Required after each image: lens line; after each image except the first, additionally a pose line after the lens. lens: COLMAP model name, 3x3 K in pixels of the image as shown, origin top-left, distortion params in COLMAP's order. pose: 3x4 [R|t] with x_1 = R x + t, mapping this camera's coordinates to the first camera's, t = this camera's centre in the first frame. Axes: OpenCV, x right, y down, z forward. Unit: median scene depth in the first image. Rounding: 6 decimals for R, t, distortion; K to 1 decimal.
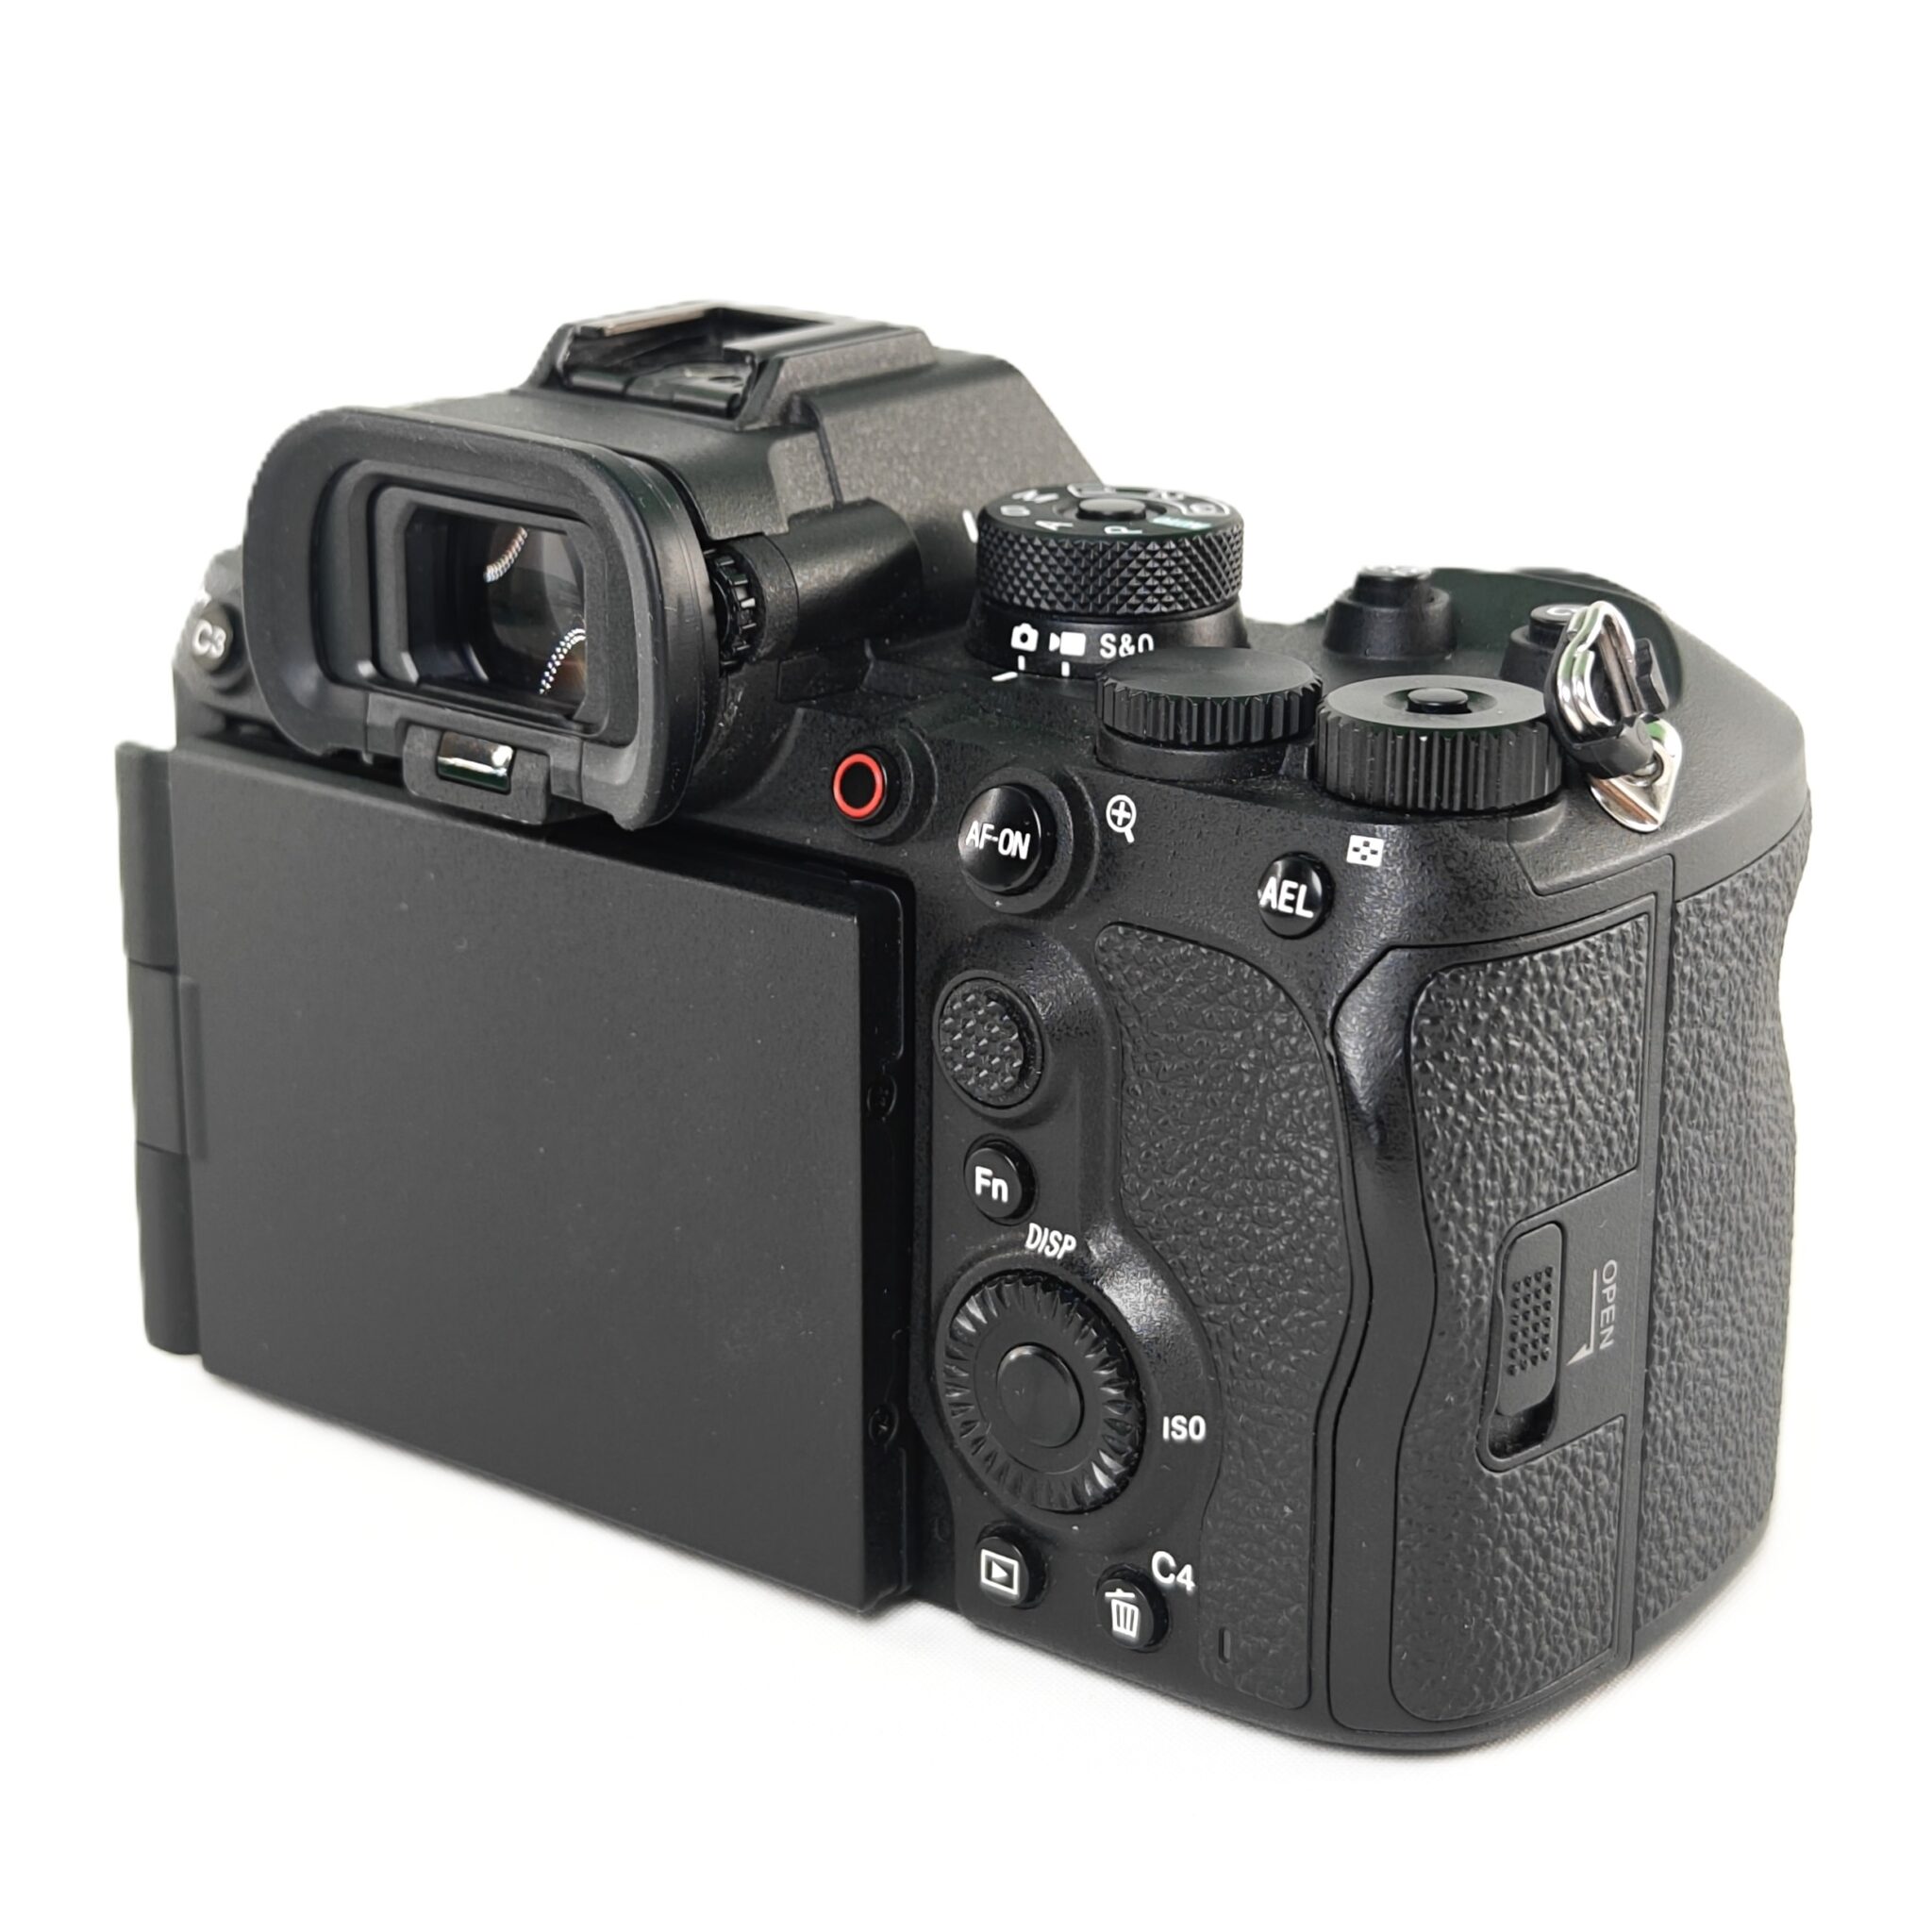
lens RADIAL K [[4520.9, 0, 966.1], [0, 4520.9, 929.7], [0, 0, 1]] dist [0.215216, -0.487542]
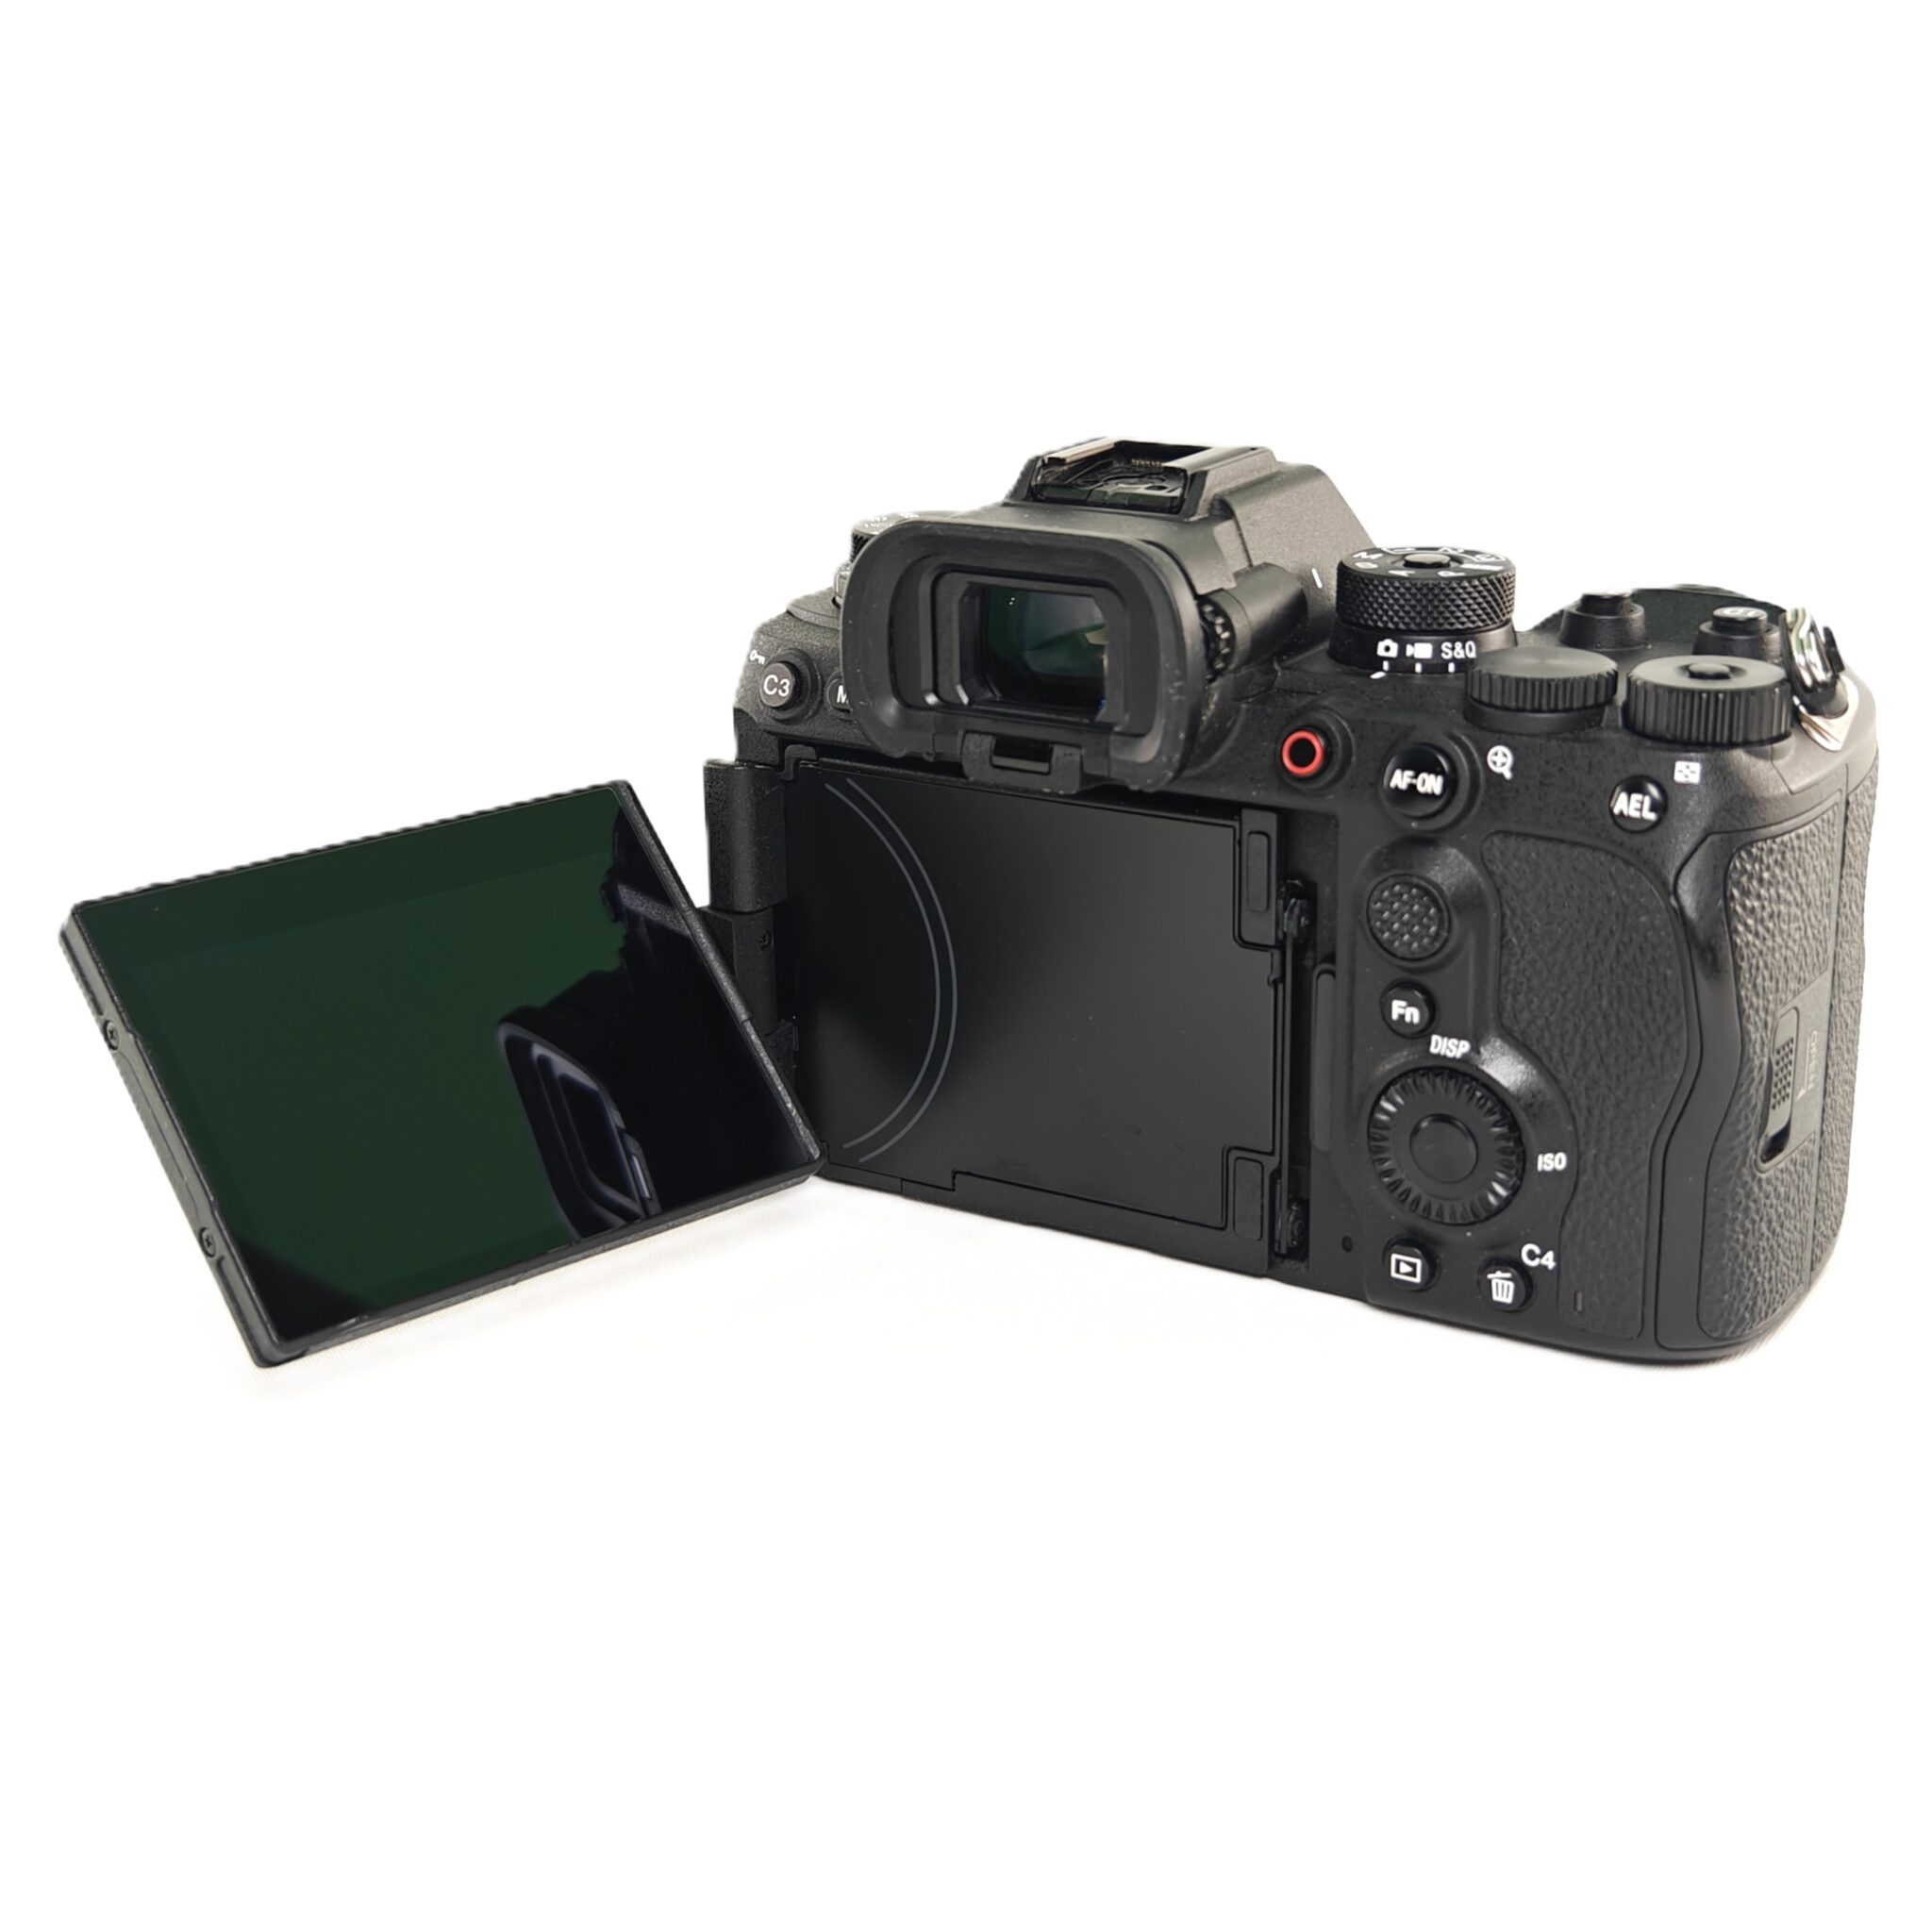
lens RADIAL K [[3079.2, 0, 966.0], [0, 3079.2, 966.0], [0, 0, 1]] dist [0.083792, 0.013594]
pose [[0.990136, -0.067896, 0.122560, -0.264834], [0.064588, 0.997438, 0.030765, -0.000022], [-0.124335, -0.022545, 0.991984, -0.001154]]
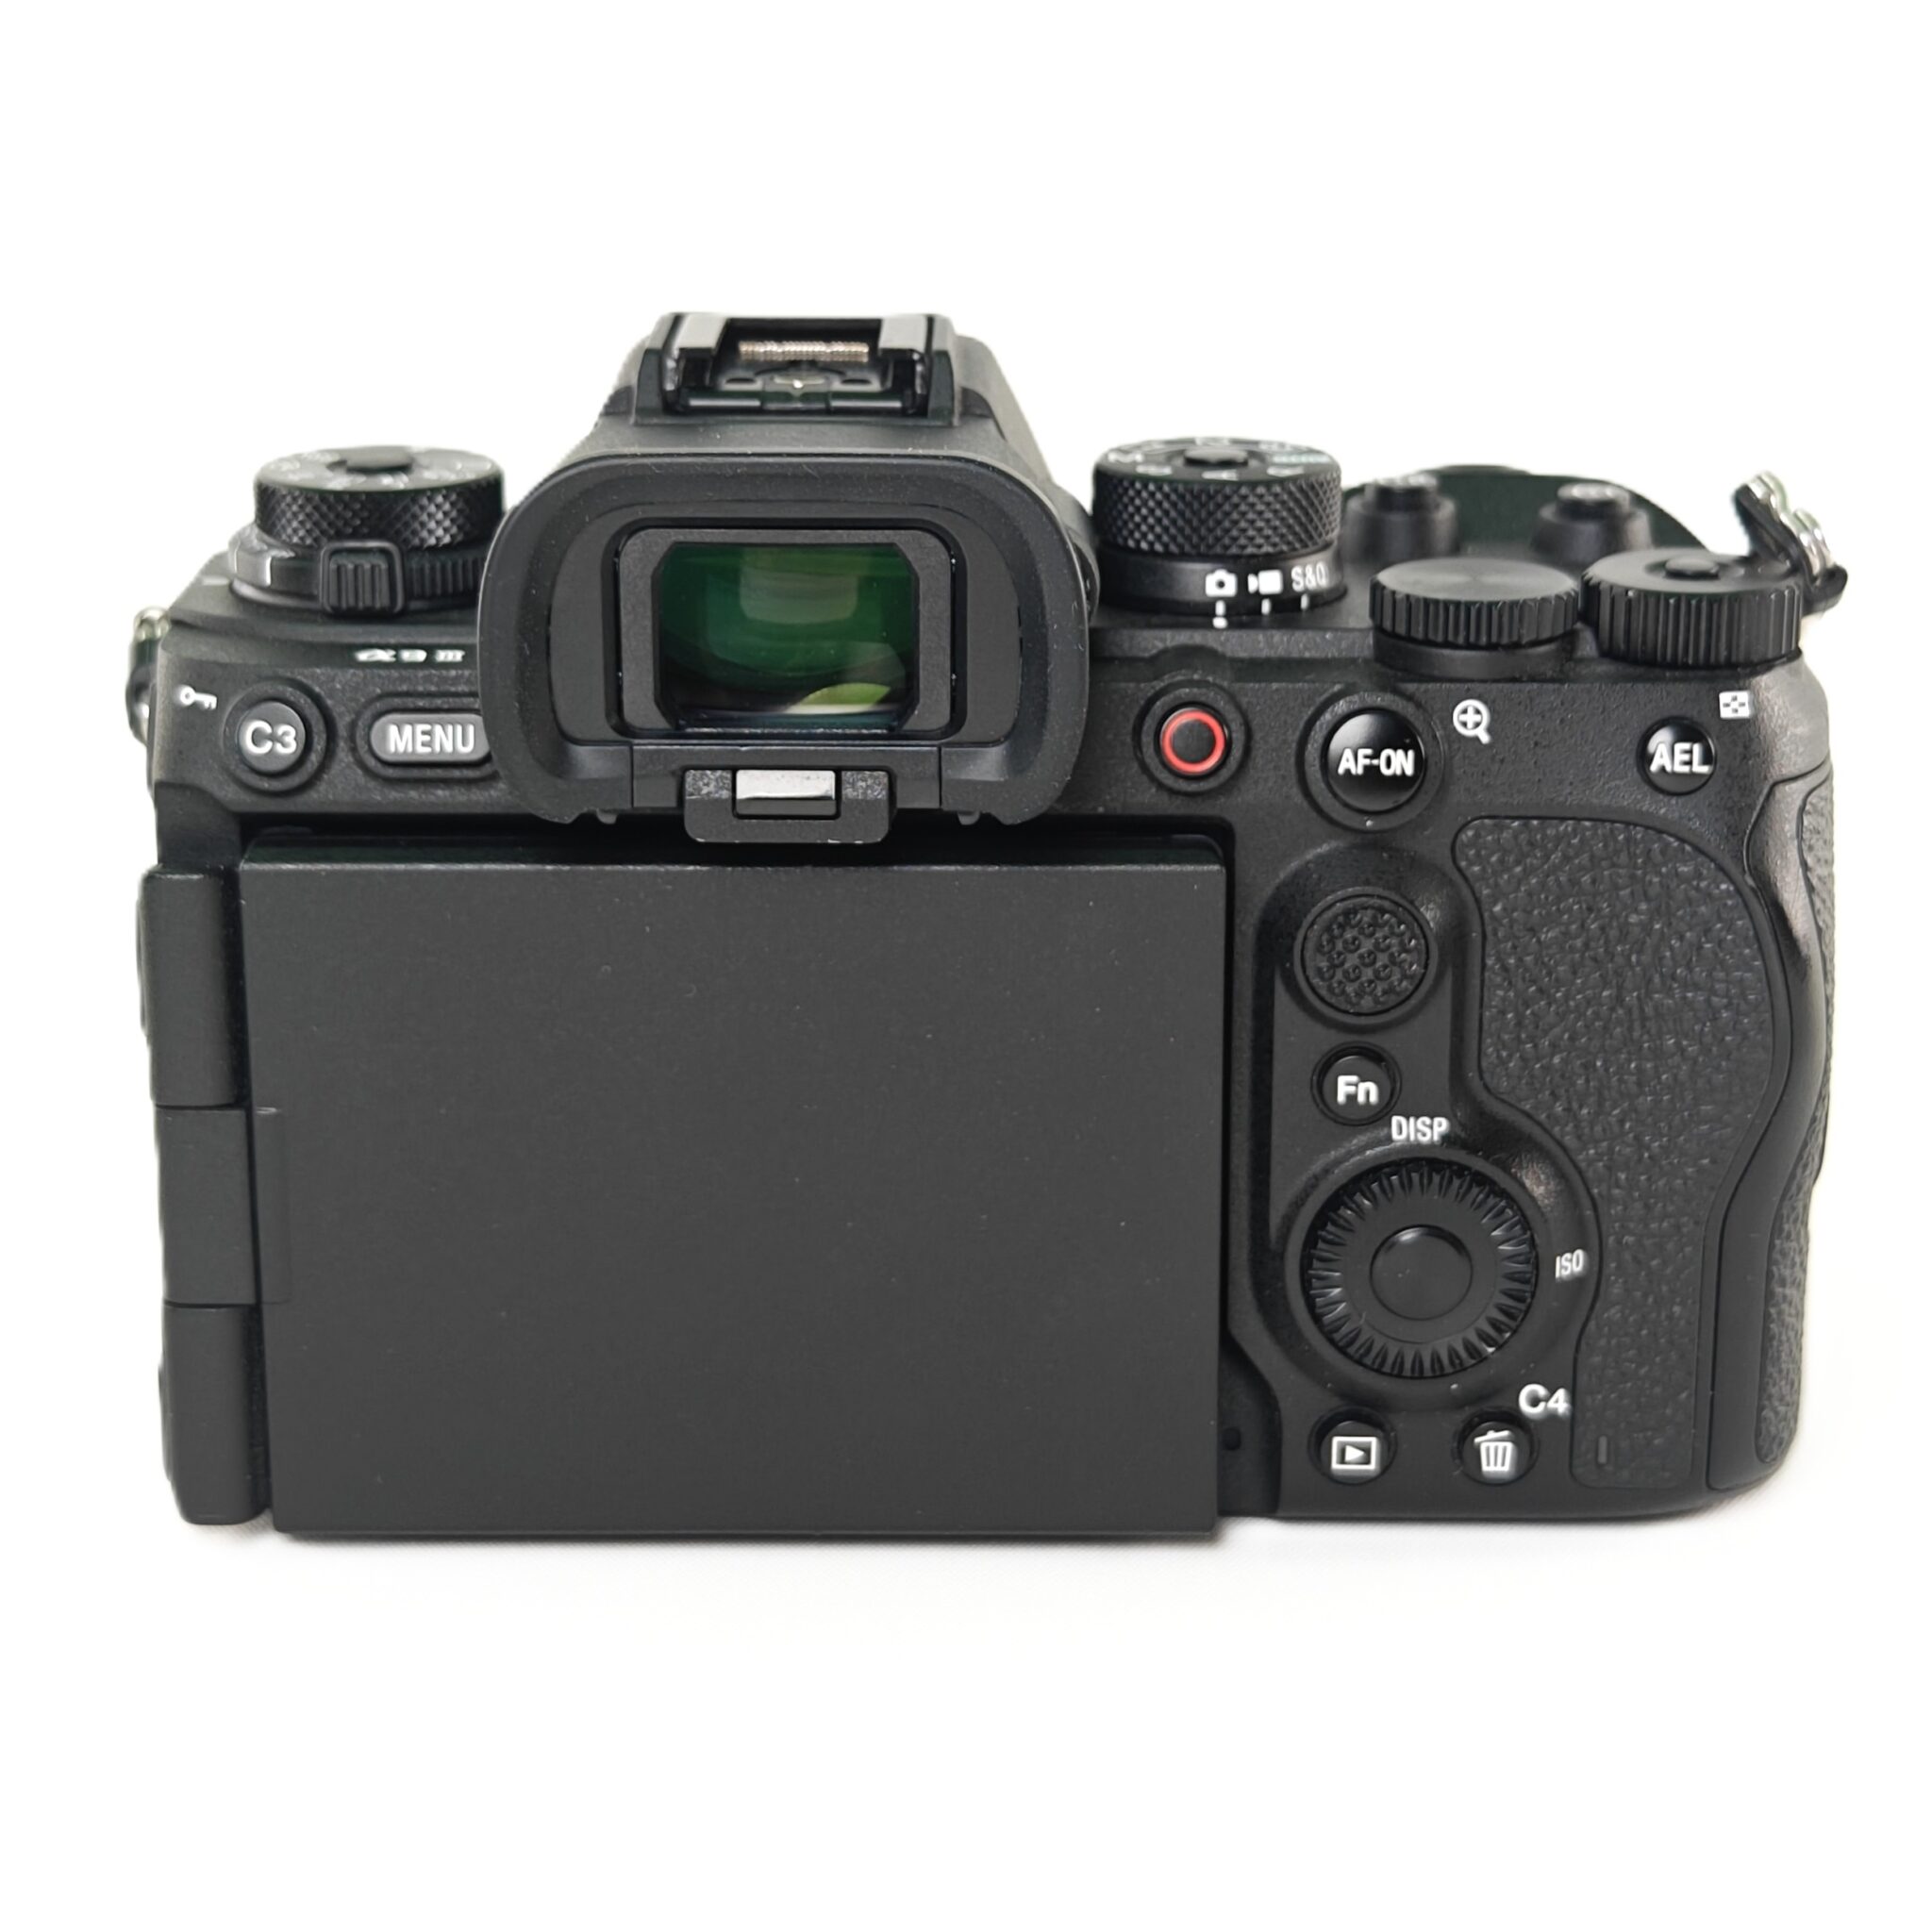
lens RADIAL K [[4520.9, 0, 966.1], [0, 4520.9, 929.7], [0, 0, 1]] dist [0.215216, -0.487542]
pose [[0.773397, -0.189147, 0.605046, -0.703641], [0.186724, 0.980076, 0.067709, -0.069853], [-0.605798, 0.060611, 0.793306, 0.209300]]
